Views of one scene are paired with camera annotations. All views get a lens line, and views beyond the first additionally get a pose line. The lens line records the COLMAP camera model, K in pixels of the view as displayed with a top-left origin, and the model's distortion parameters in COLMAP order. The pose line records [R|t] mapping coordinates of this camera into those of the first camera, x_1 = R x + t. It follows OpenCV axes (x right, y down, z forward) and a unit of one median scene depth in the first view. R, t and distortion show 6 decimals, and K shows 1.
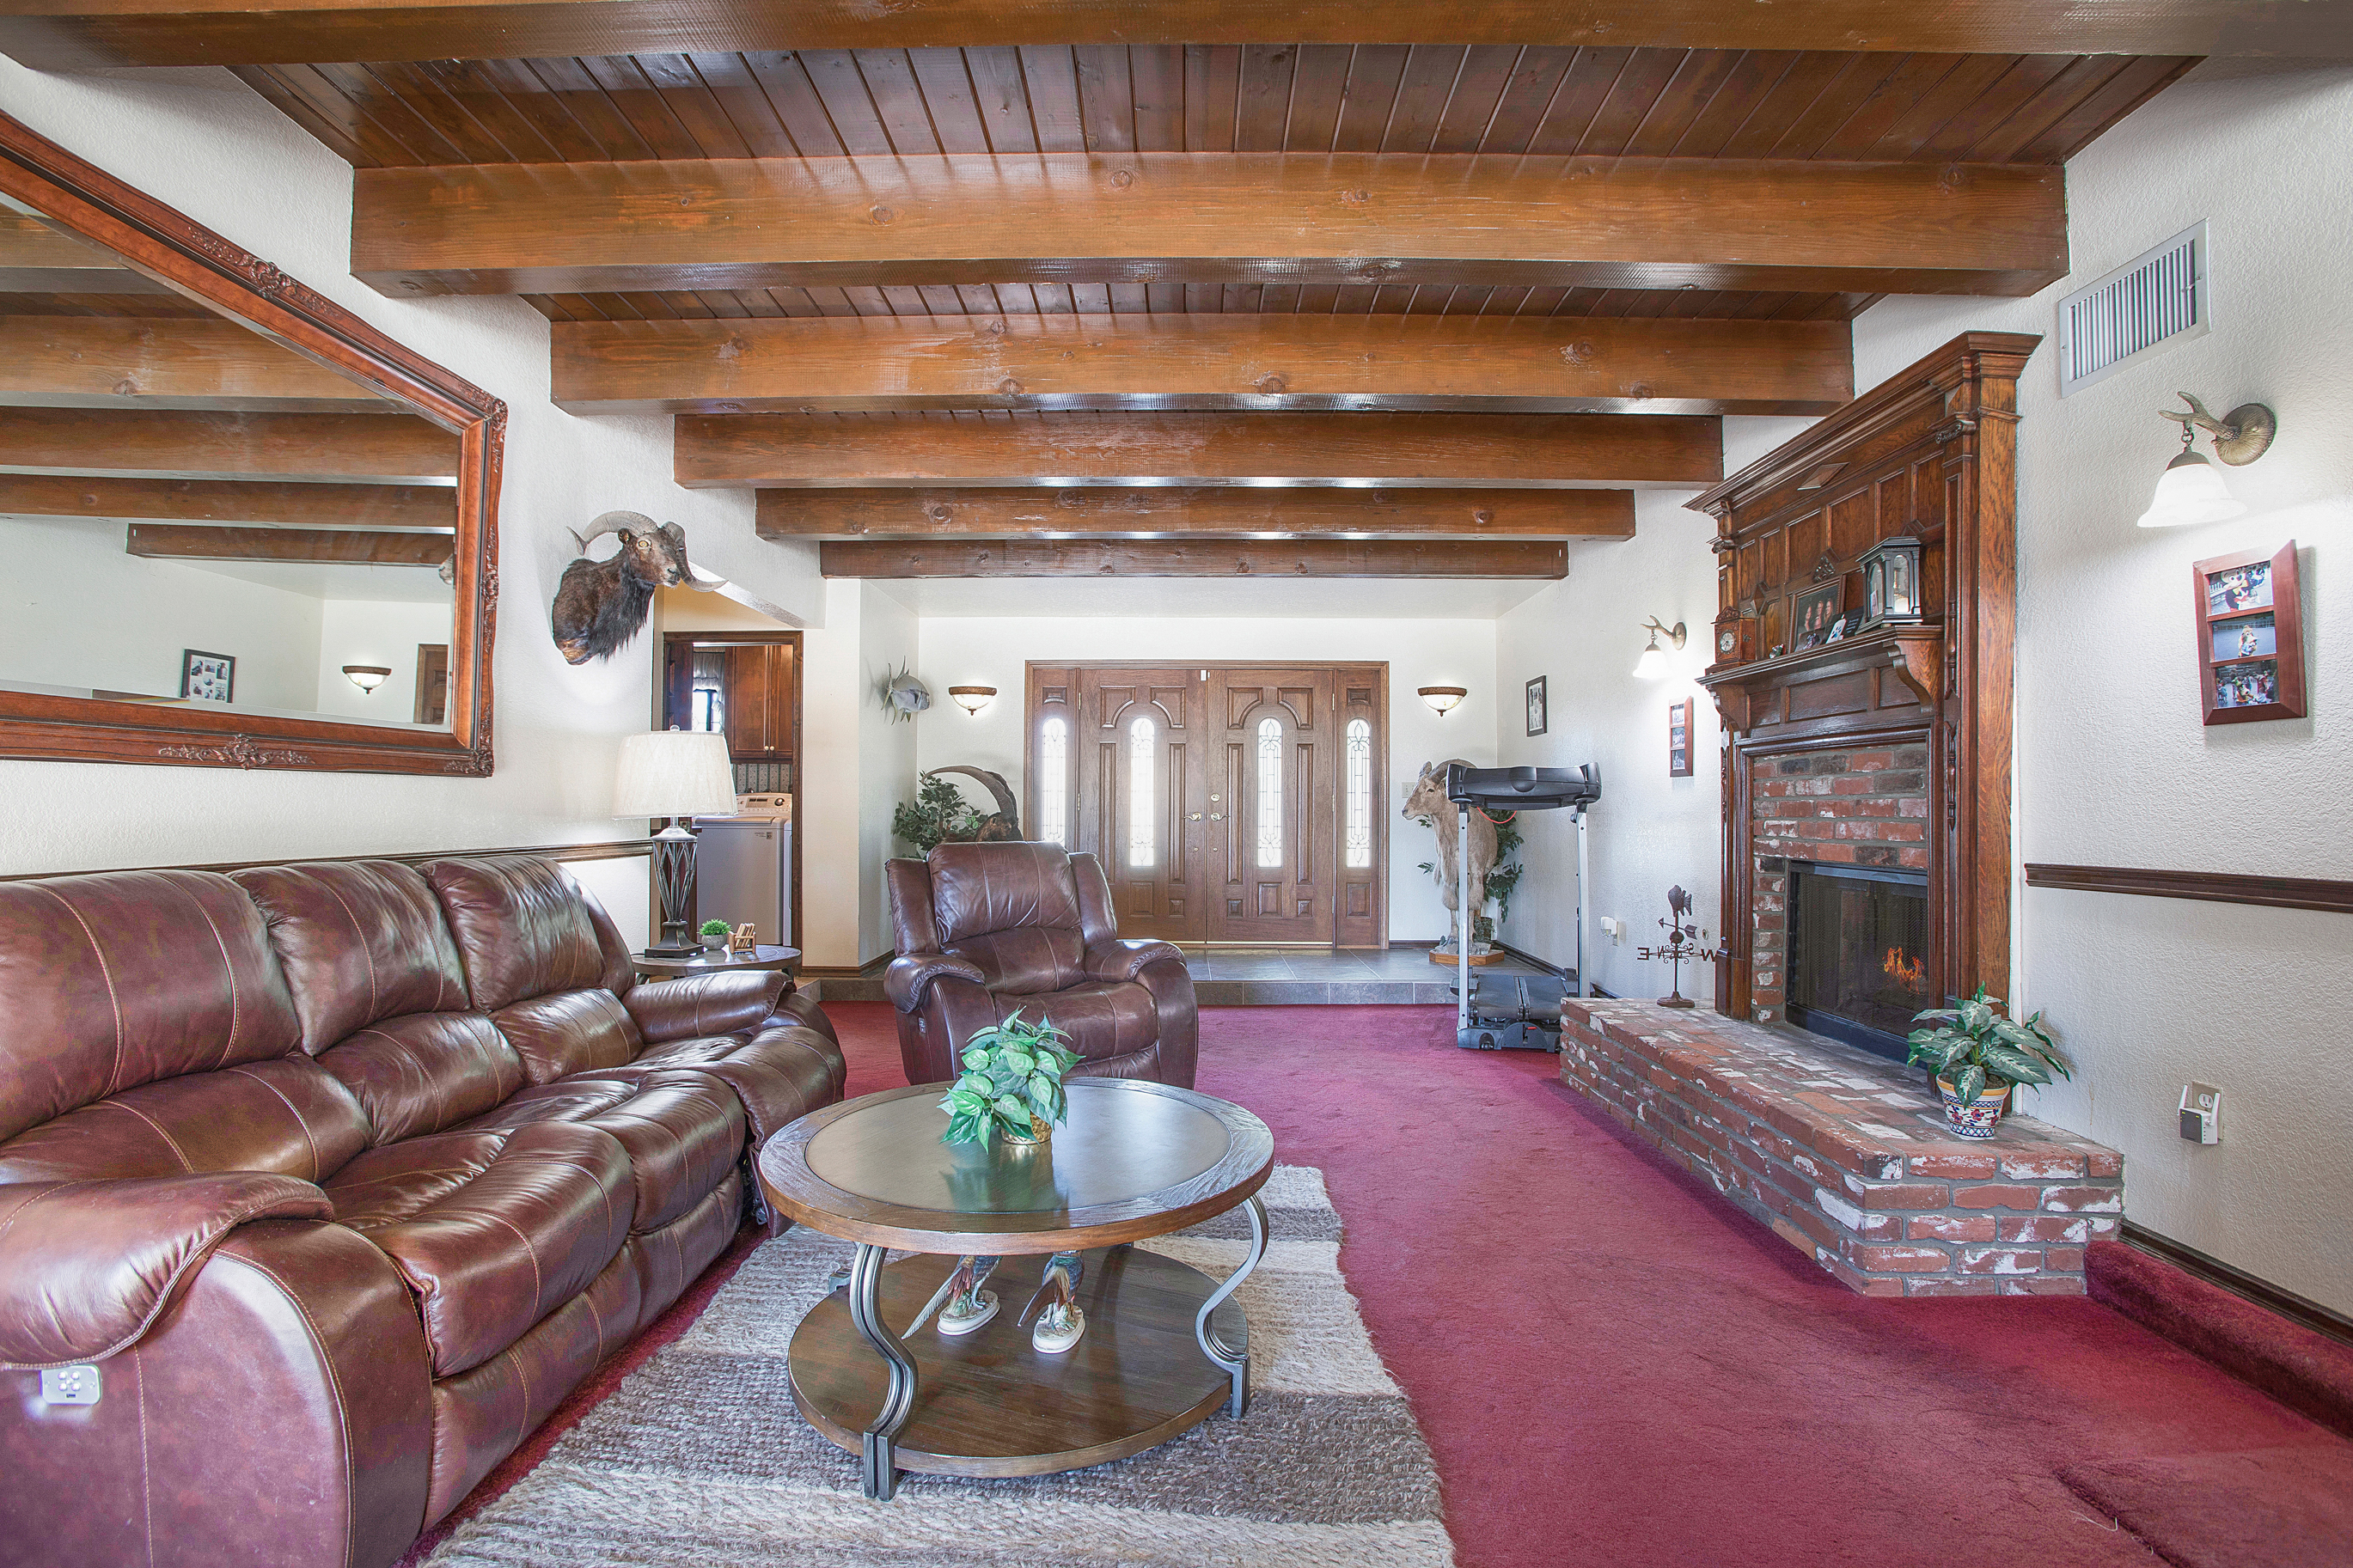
lens RADIAL K [[1073.0, 0, 1141.0], [0, 1073.0, 791.8], [0, 0, 1]] dist [-0.091105, 0.044858]
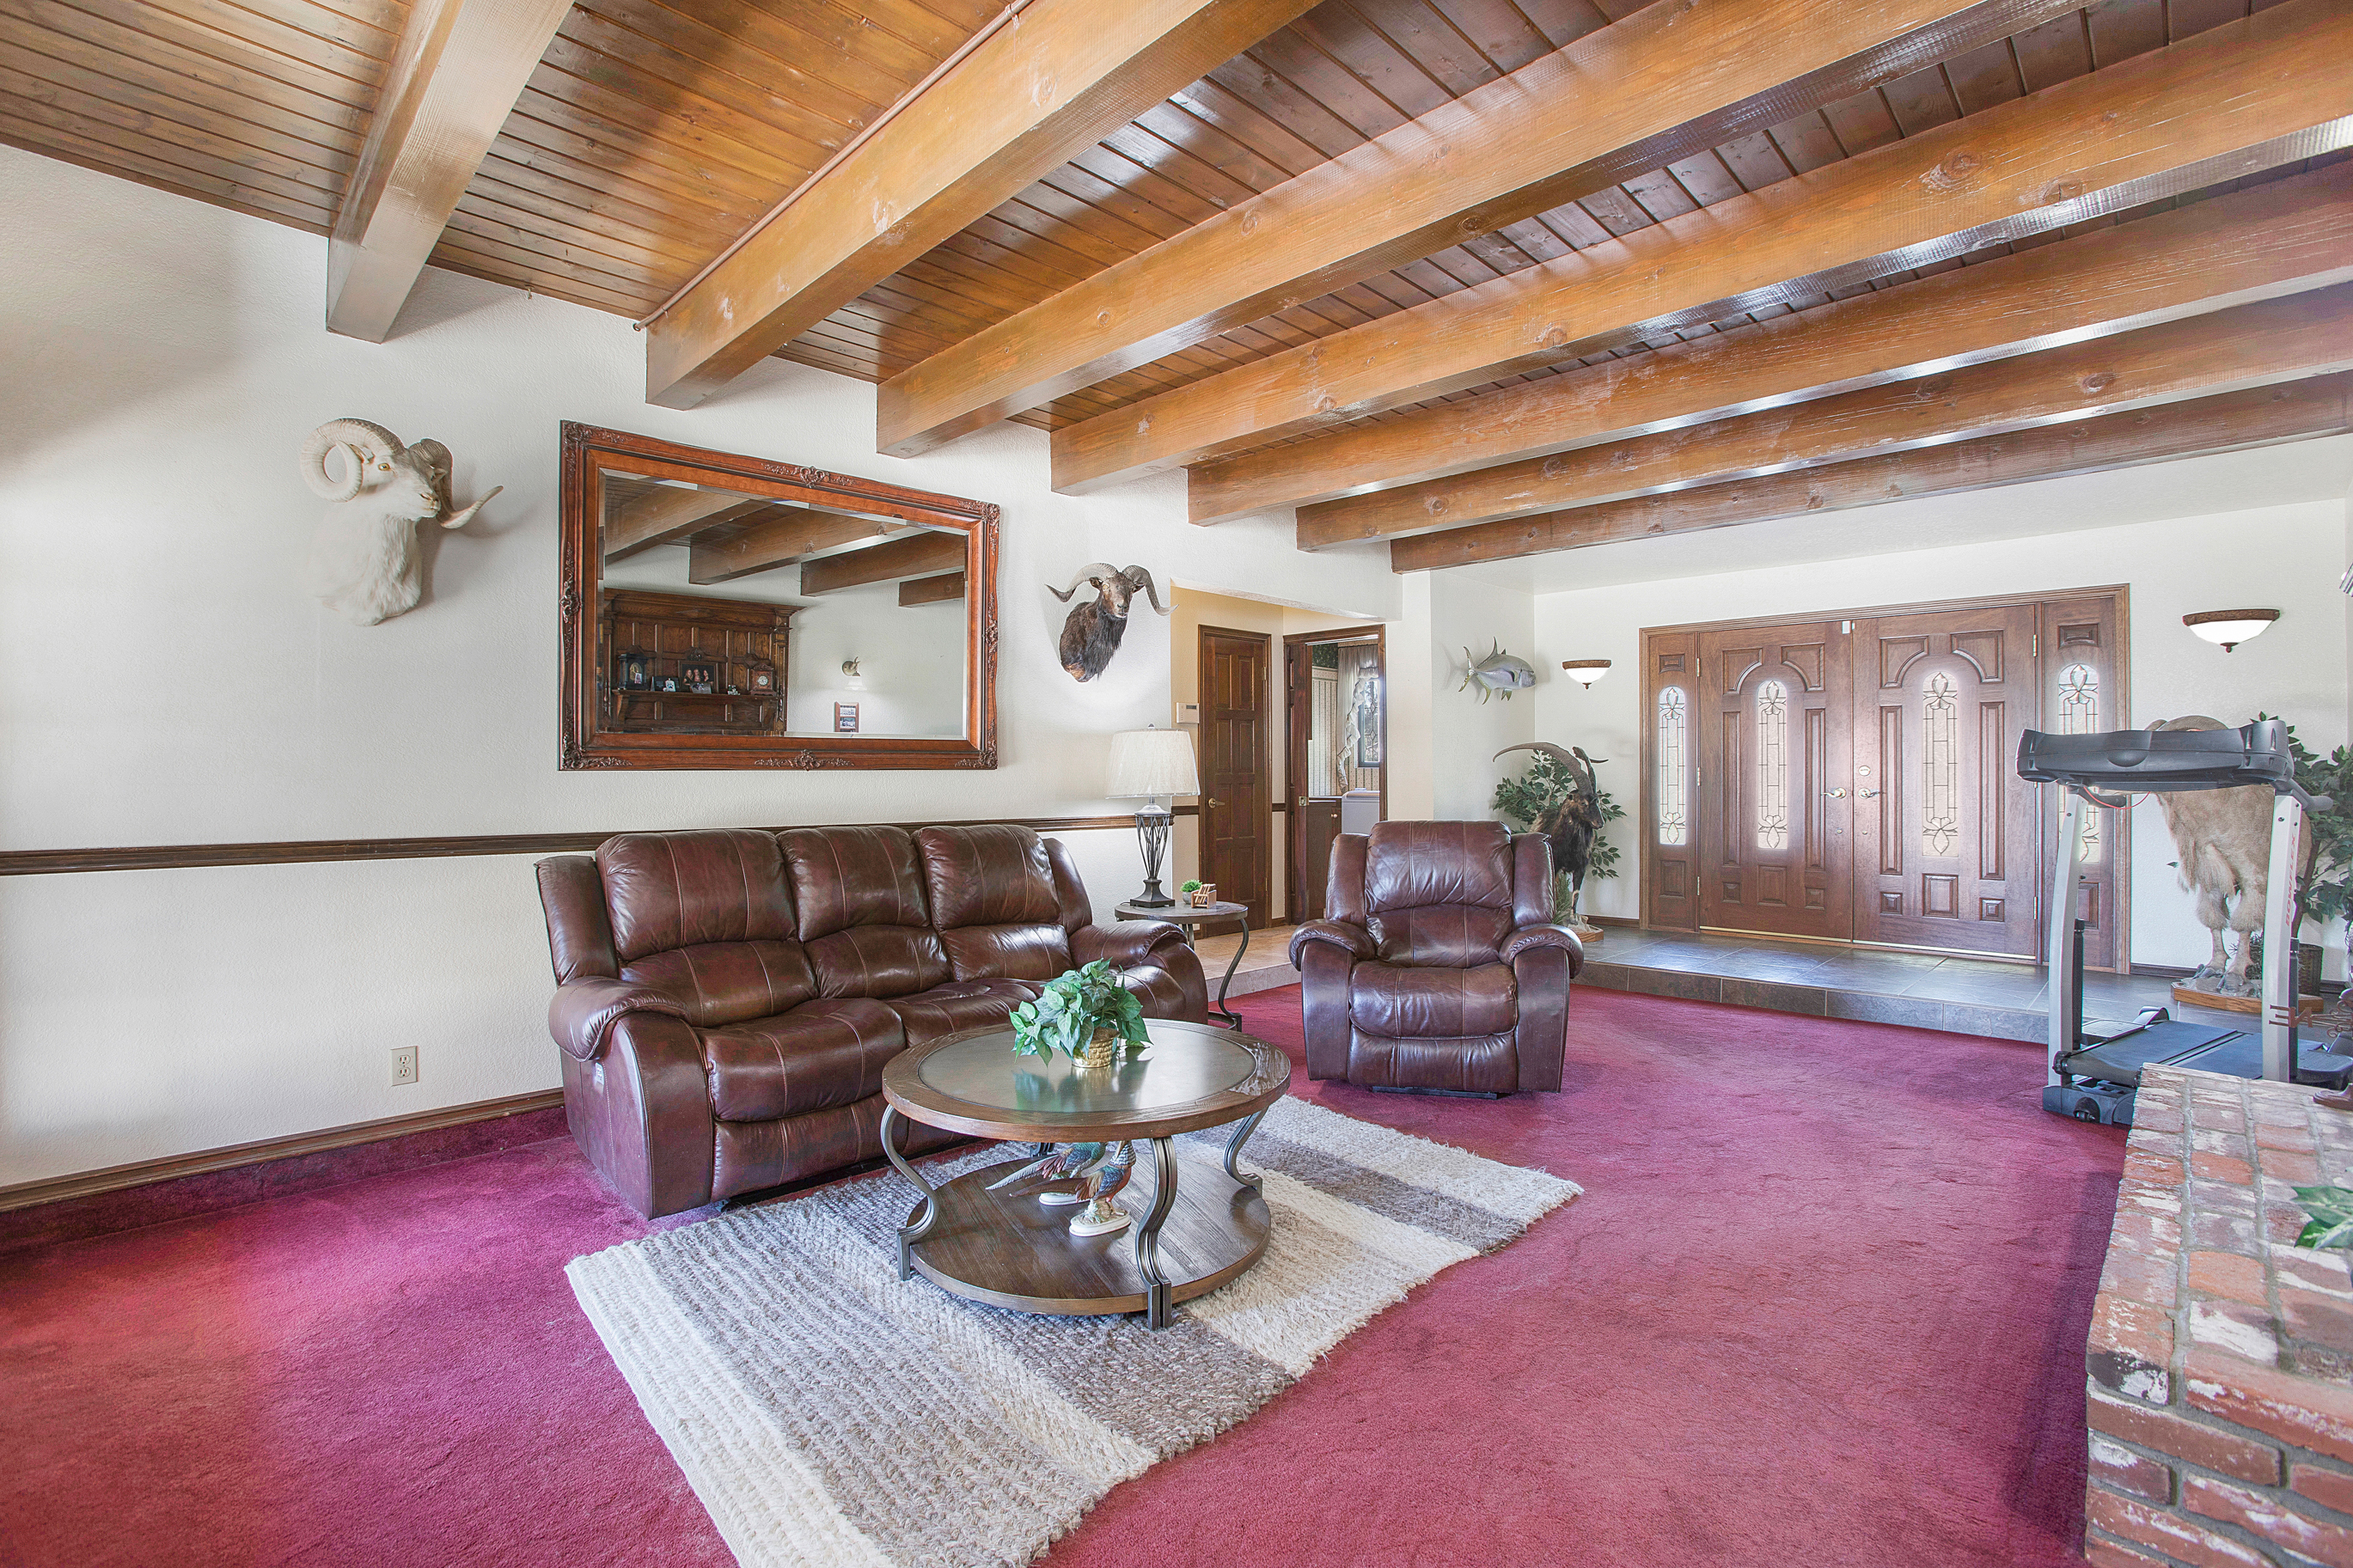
lens RADIAL K [[1043.6, 0, 1176.5], [0, 1043.6, 784.0], [0, 0, 1]] dist [-0.085611, 0.034661]
pose [[0.733111, 0.000033, -0.680109, 0.449753], [0.015079, 0.999753, 0.016303, -0.011287], [0.679942, -0.022207, 0.732930, 0.104344]]
